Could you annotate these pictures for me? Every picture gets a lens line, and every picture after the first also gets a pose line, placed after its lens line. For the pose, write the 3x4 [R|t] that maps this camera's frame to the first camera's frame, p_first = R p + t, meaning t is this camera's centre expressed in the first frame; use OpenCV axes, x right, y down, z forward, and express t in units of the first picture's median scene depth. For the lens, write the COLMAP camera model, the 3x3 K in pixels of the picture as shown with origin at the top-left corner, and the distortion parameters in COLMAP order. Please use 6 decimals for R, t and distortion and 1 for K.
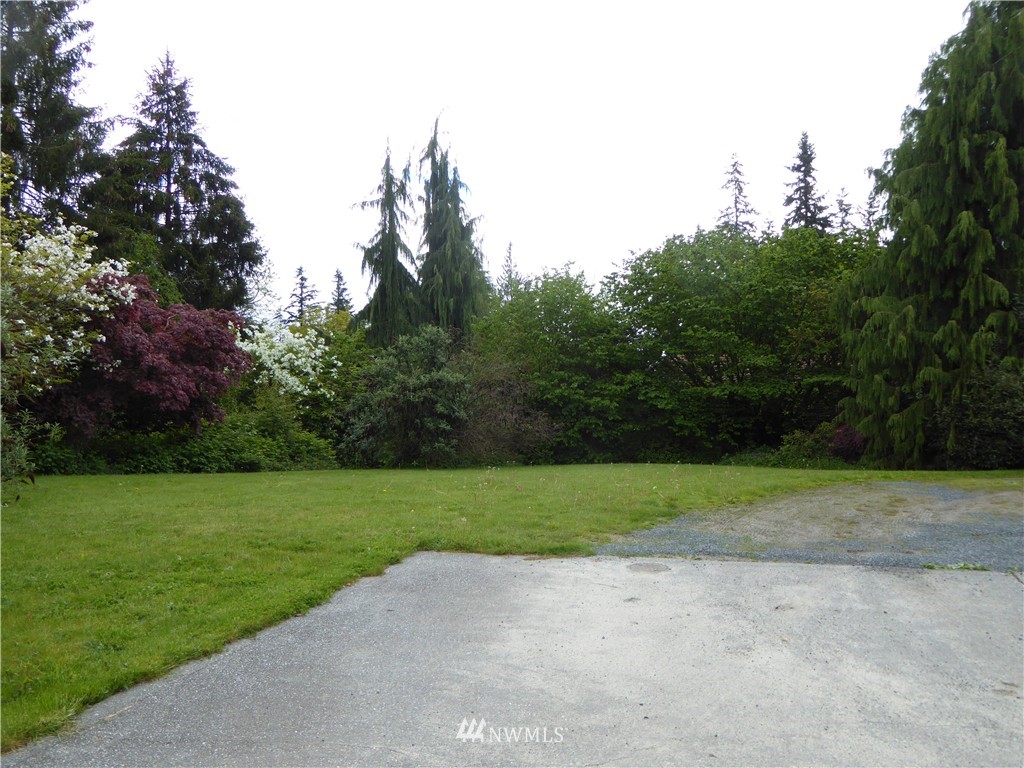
lens RADIAL K [[869.1, 0, 538.8], [0, 869.1, 387.8], [0, 0, 1]] dist [-0.006576, 0.004665]
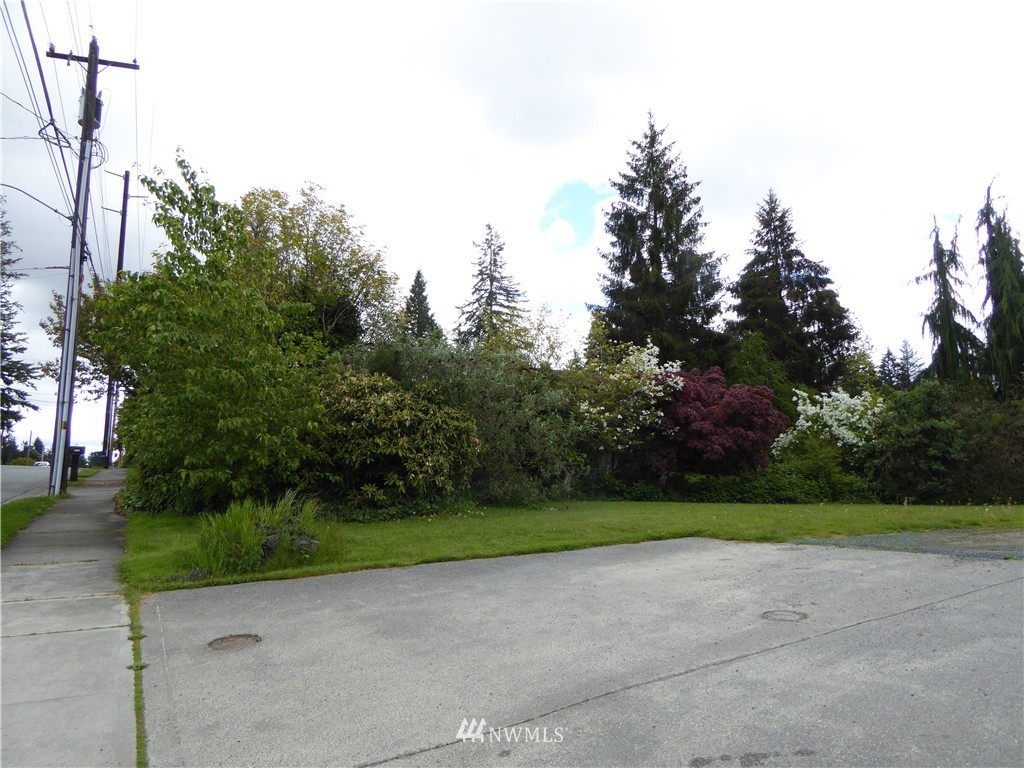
lens RADIAL K [[745.2, 0, 529.0], [0, 745.2, 373.2], [0, 0, 1]] dist [-0.039544, 0.032420]
pose [[0.670417, -0.112831, -0.733355, 0.191282], [0.038074, 0.992299, -0.117865, 0.011546], [0.741007, 0.051097, 0.669551, -0.043096]]
